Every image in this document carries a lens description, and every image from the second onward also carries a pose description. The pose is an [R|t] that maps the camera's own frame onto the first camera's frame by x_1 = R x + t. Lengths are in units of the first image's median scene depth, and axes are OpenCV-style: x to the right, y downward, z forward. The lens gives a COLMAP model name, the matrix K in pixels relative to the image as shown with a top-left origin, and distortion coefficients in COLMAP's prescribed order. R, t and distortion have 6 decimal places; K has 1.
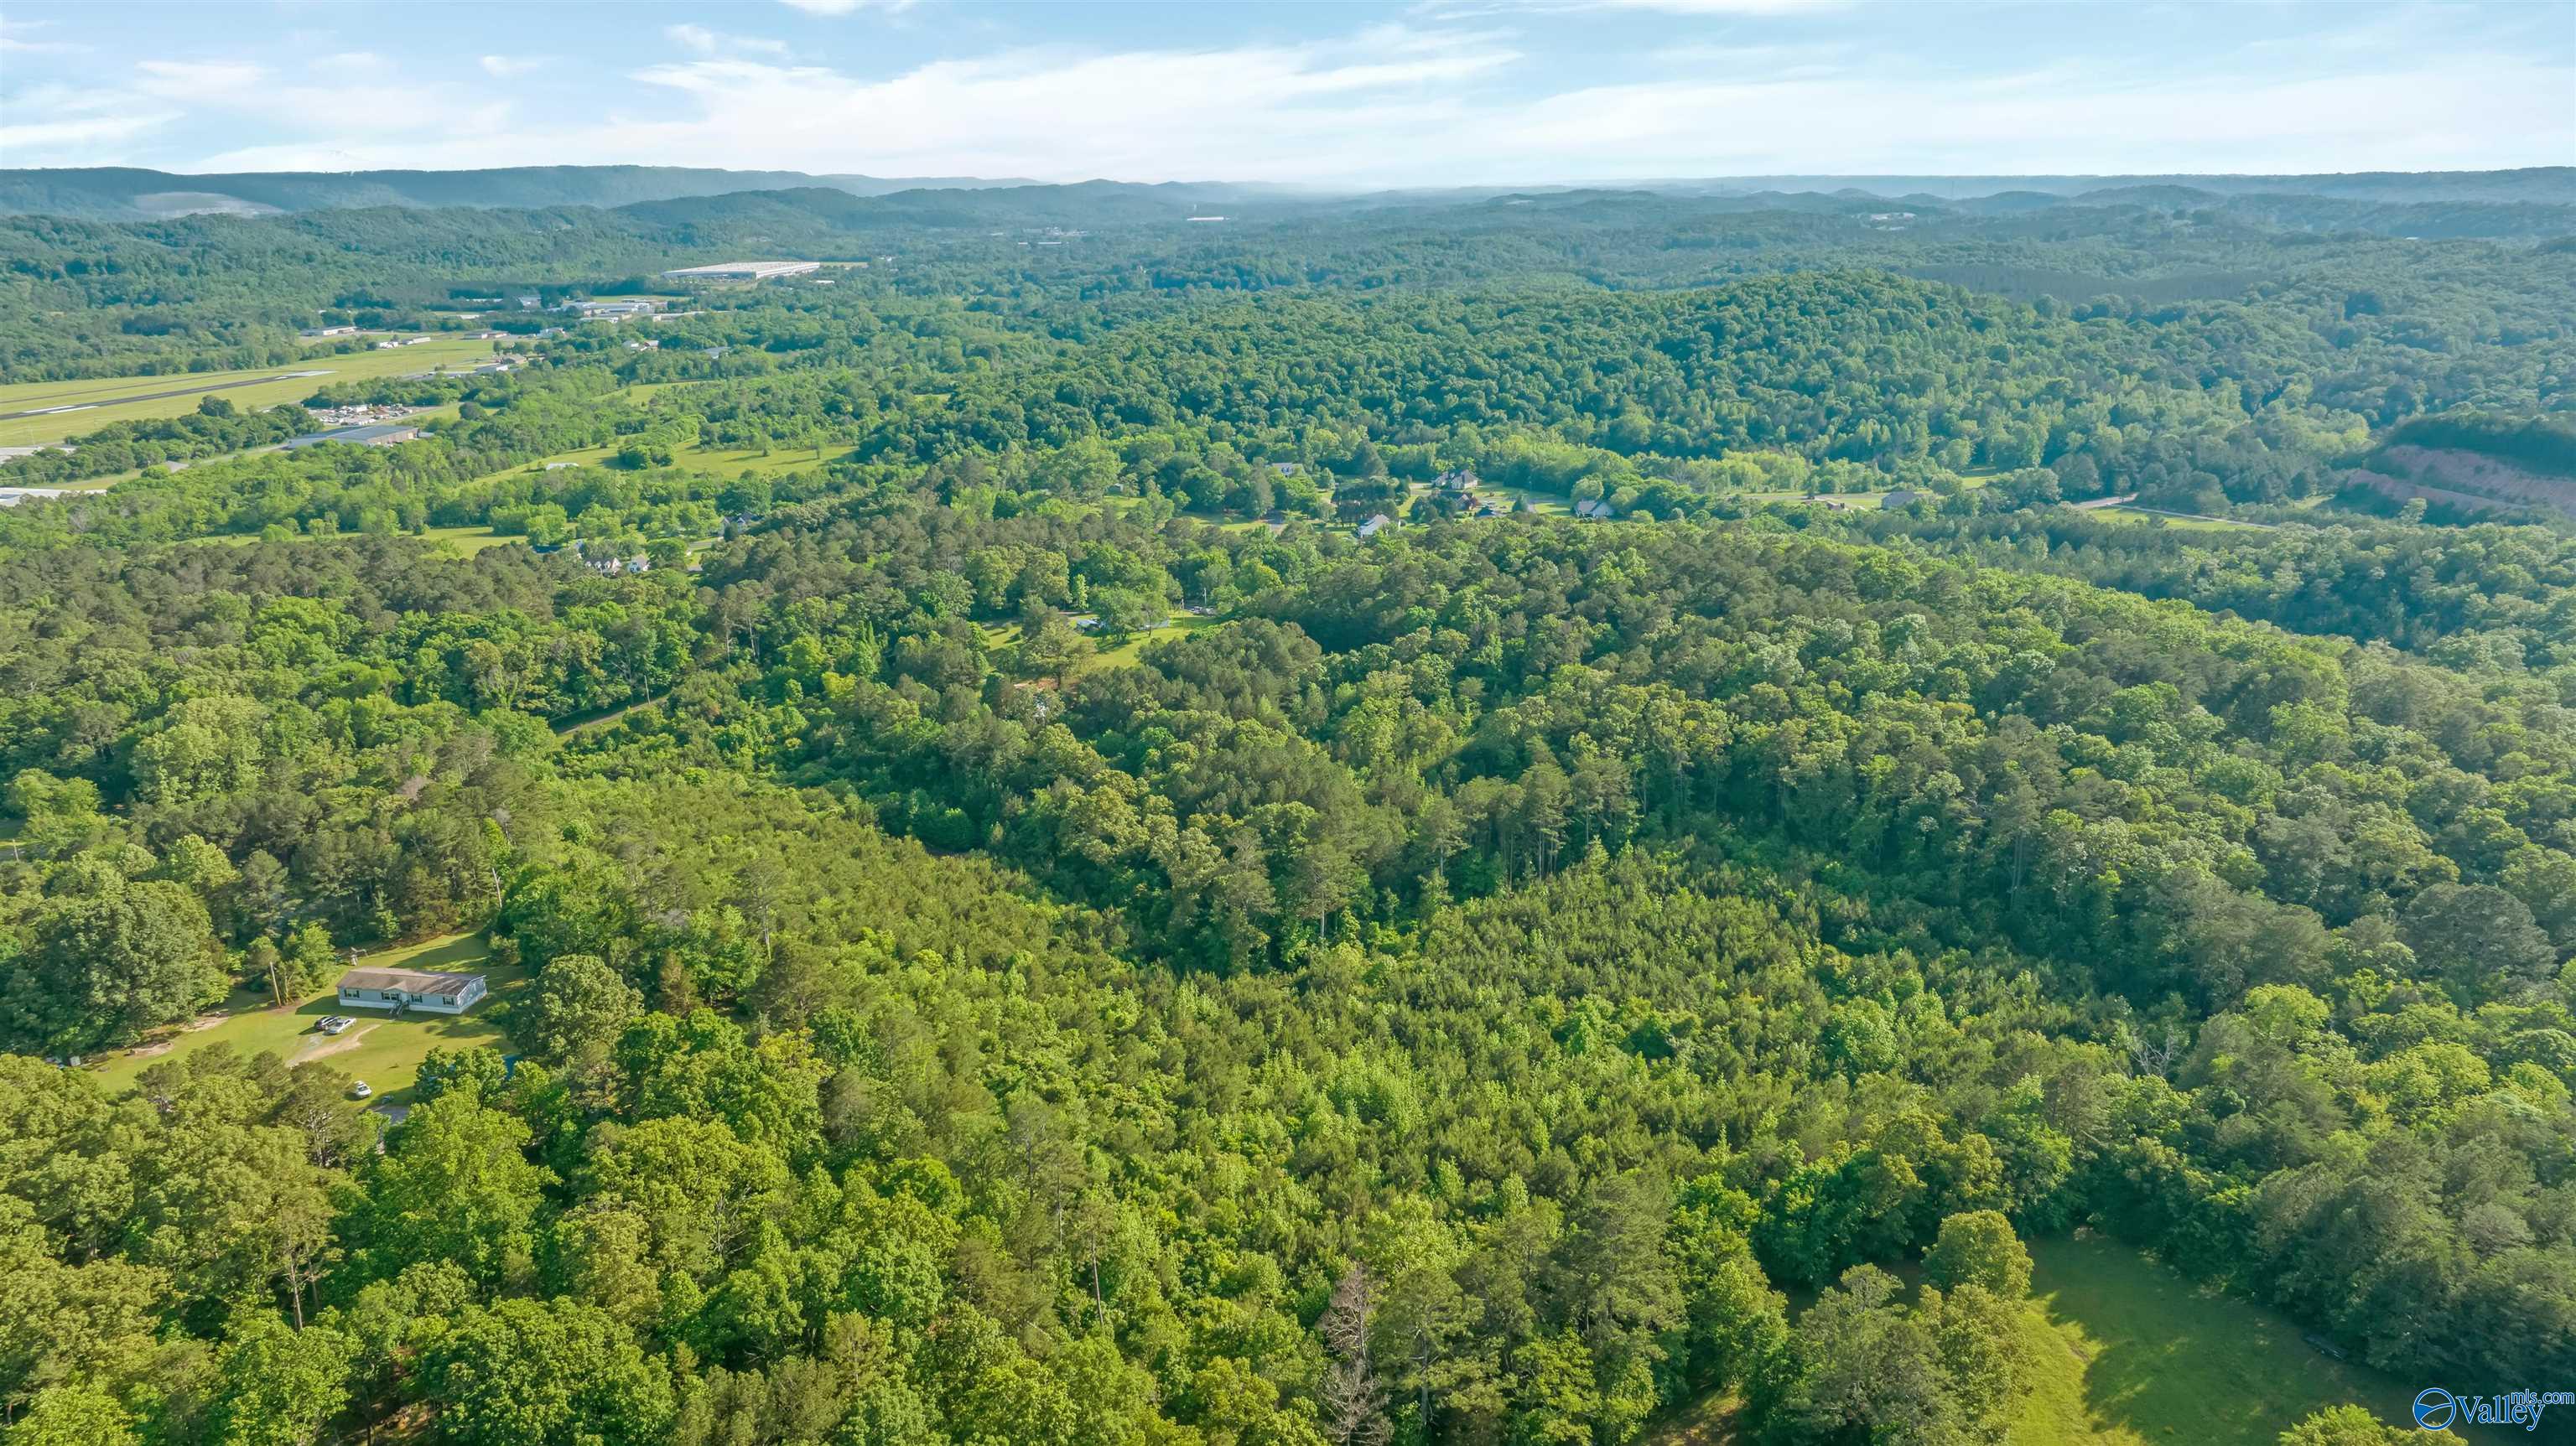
lens RADIAL K [[1827.9, 0, 1294.5], [0, 1827.9, 730.8], [0, 0, 1]] dist [-0.029731, 0.027863]
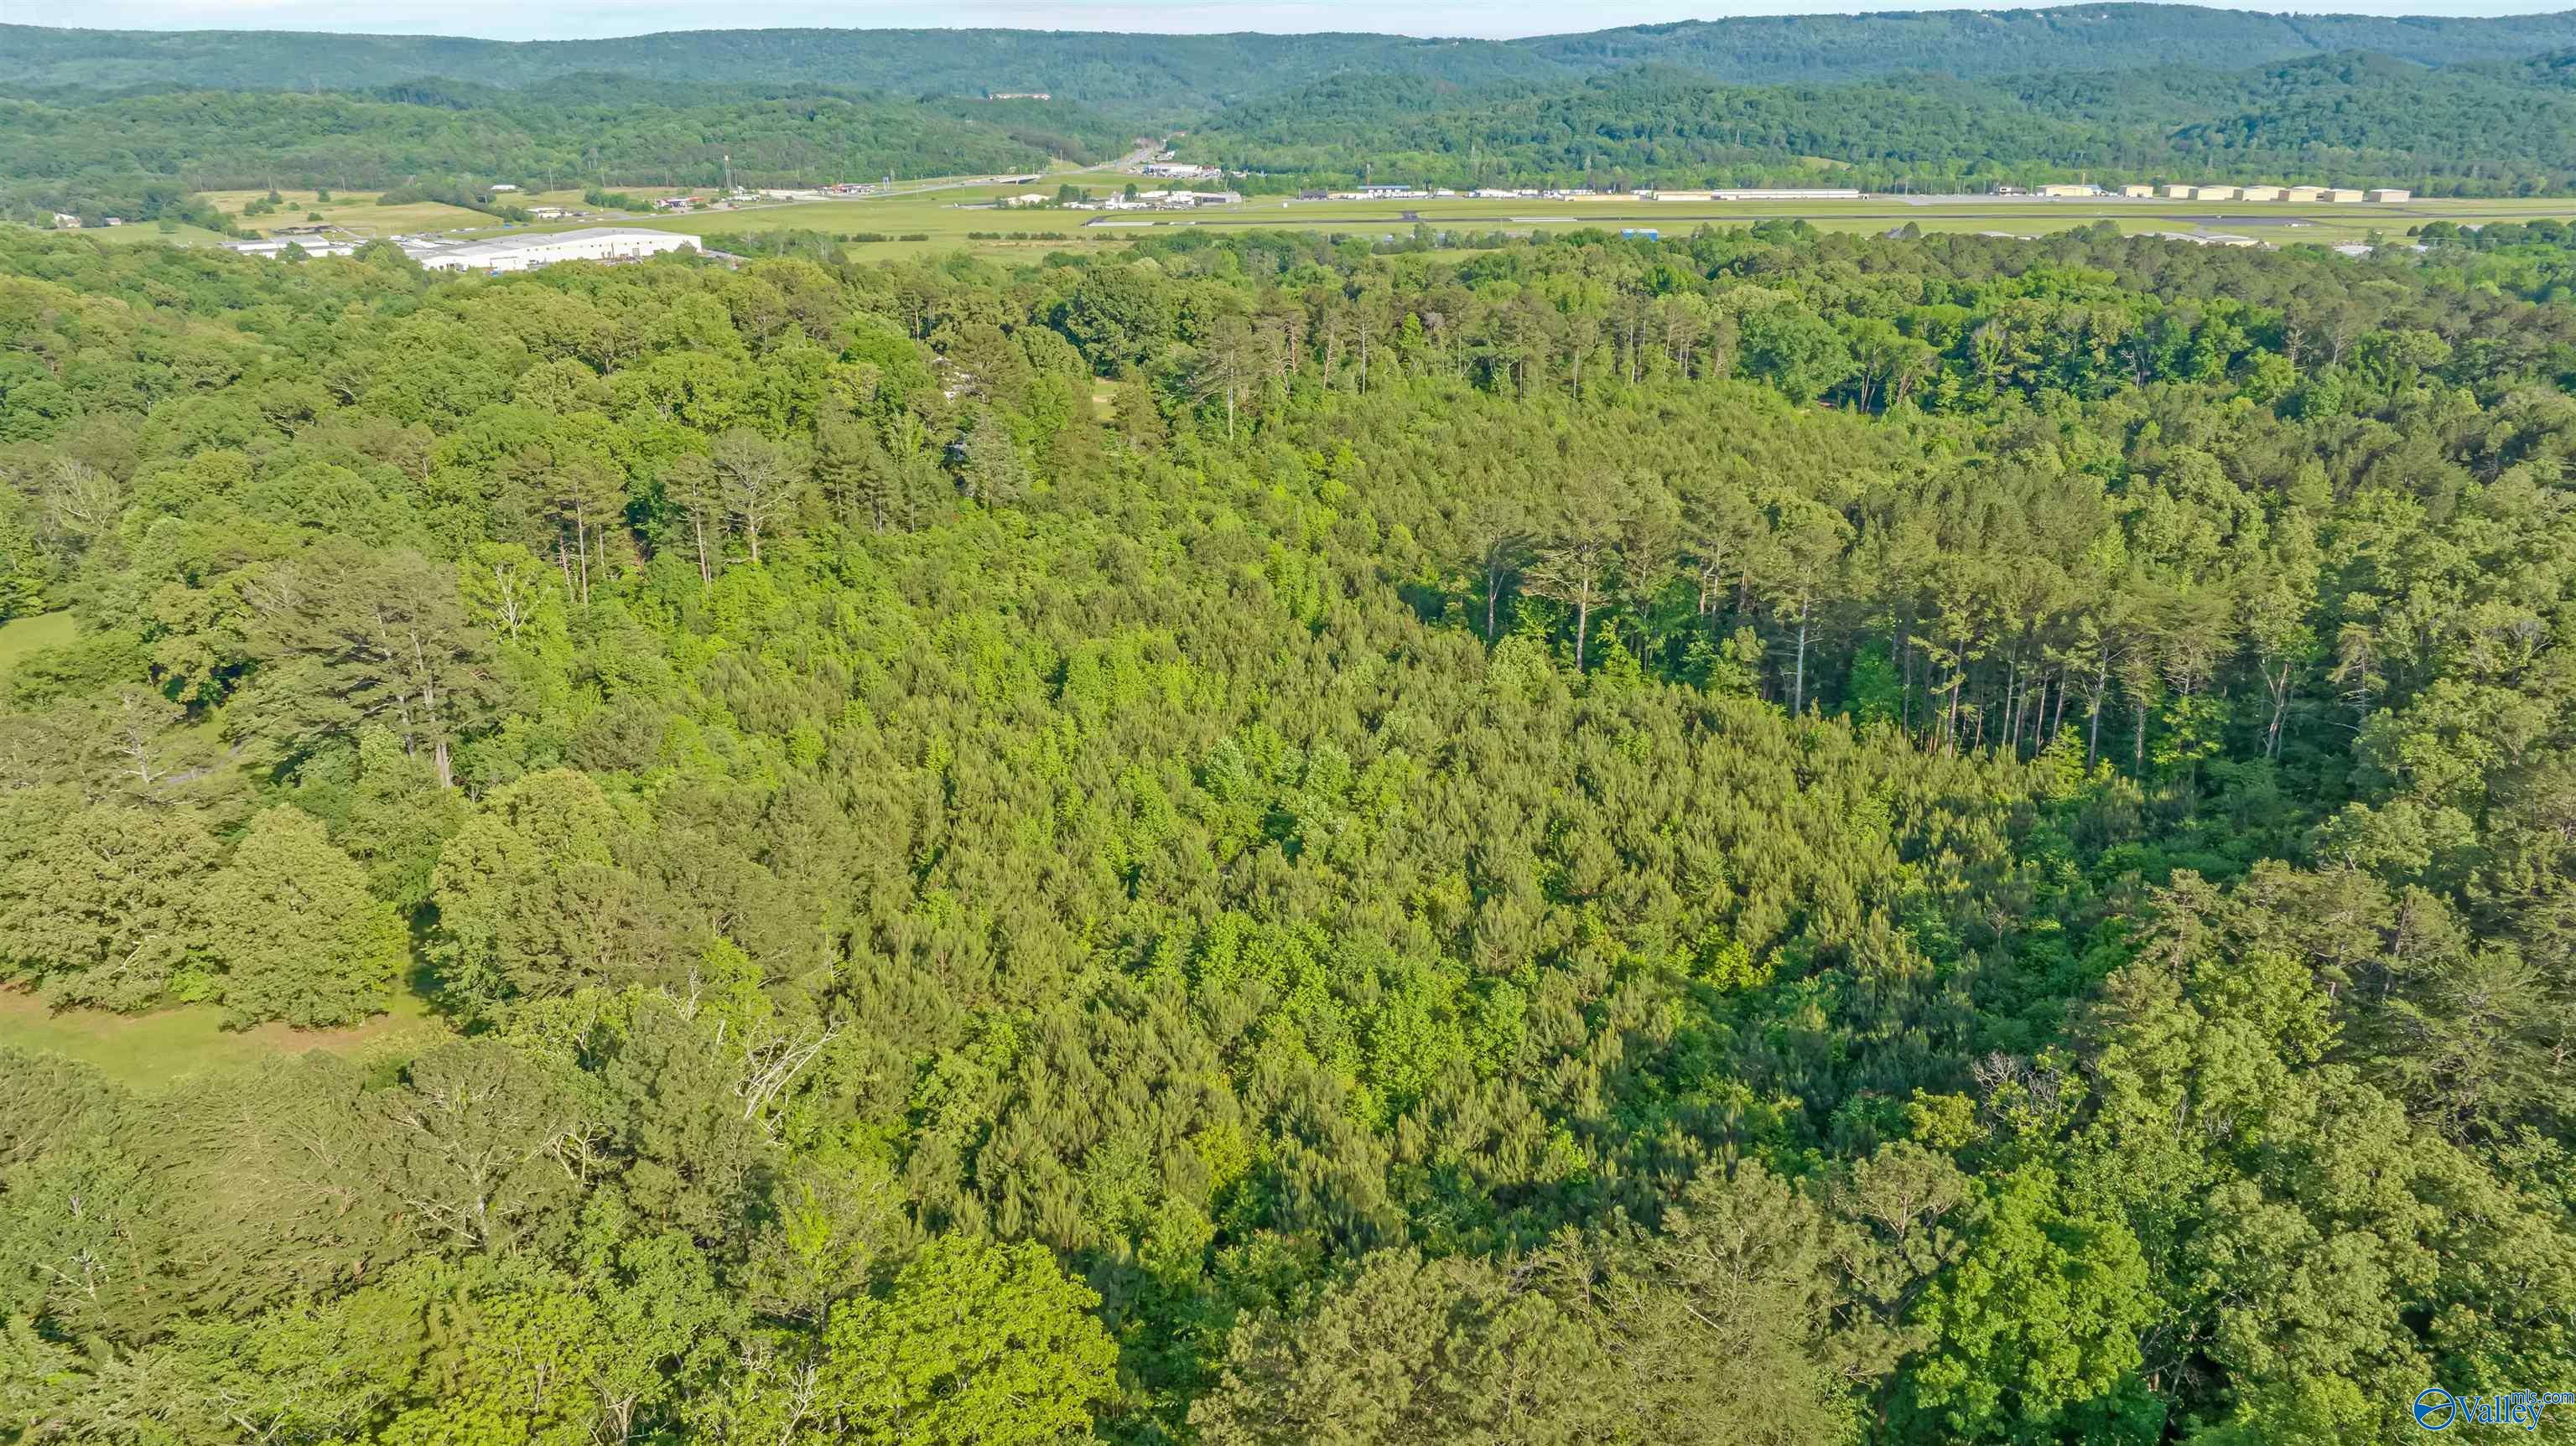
lens RADIAL K [[1831.9, 0, 1282.6], [0, 1831.9, 703.5], [0, 0, 1]] dist [-0.008947, -0.040124]
pose [[0.106441, 0.322463, -0.940578, 0.207464], [-0.283227, 0.916598, 0.282190, -0.007978], [0.953128, 0.236360, 0.188894, 0.255961]]
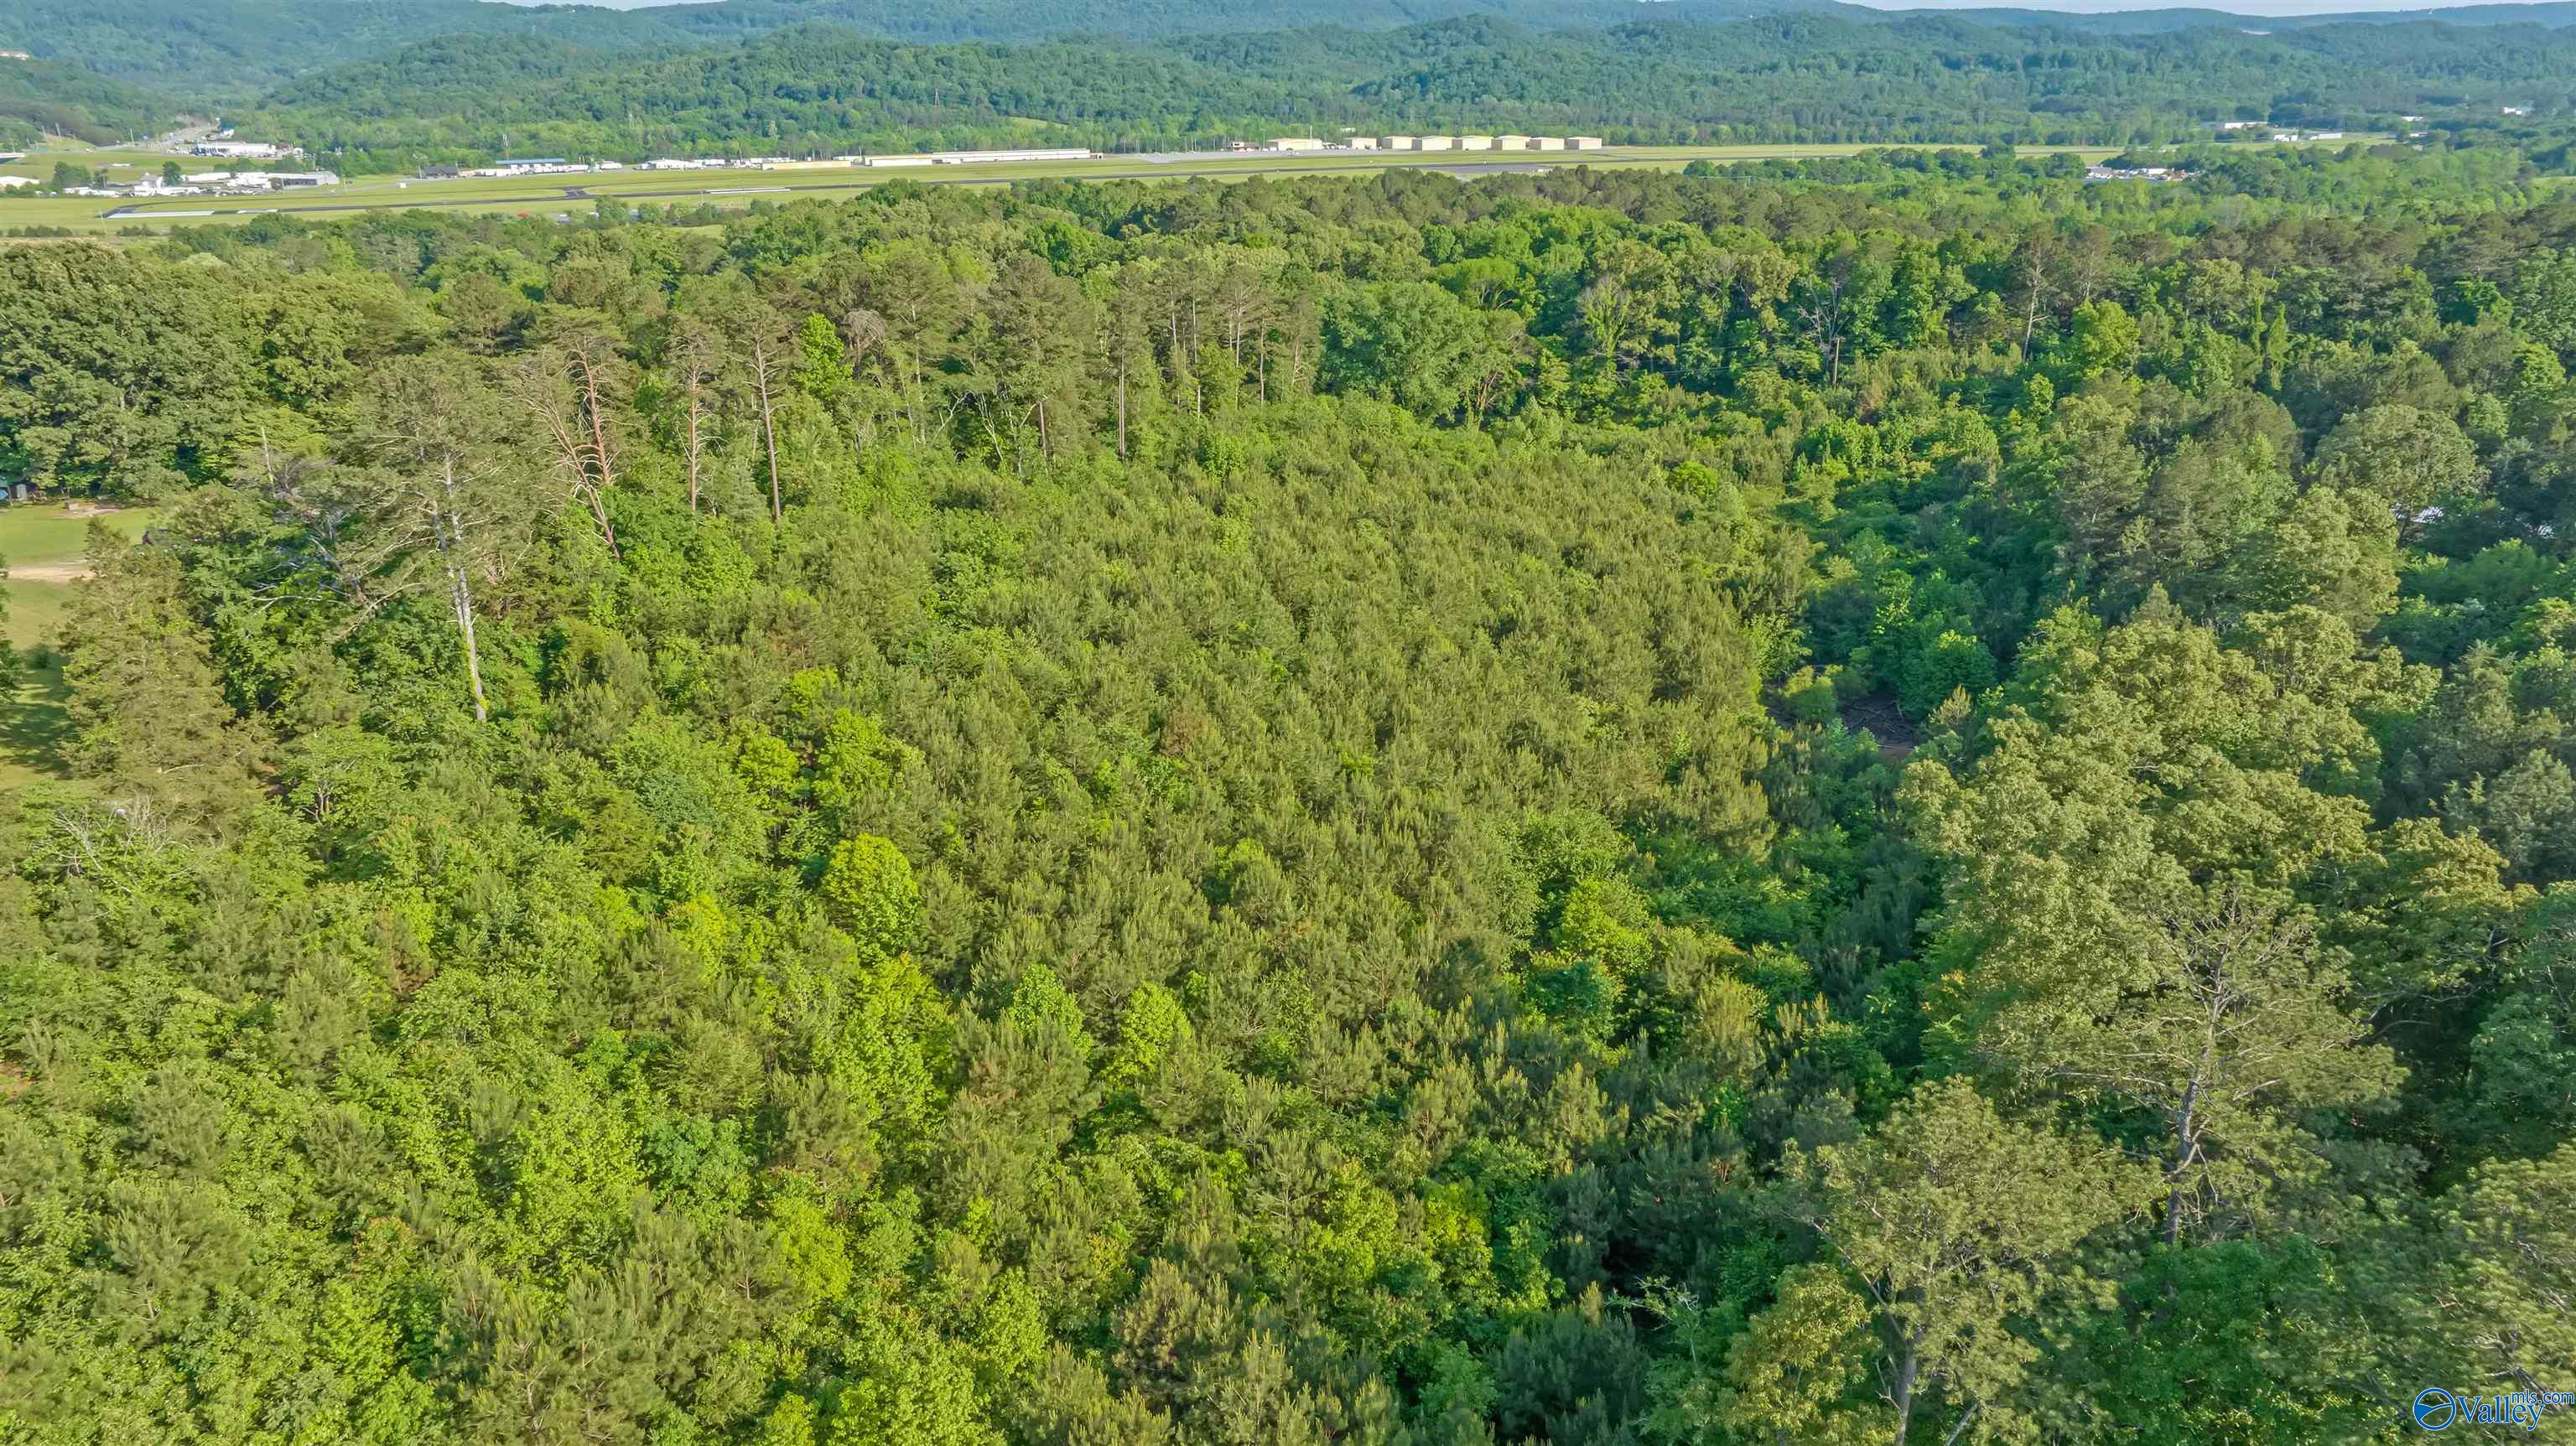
lens RADIAL K [[1818.0, 0, 1292.6], [0, 1818.0, 716.4], [0, 0, 1]] dist [-0.036710, 0.038399]
pose [[0.530415, 0.290209, -0.796516, 0.017942], [-0.243963, 0.952086, 0.184431, 0.009520], [0.811875, 0.096496, 0.575801, 0.272740]]
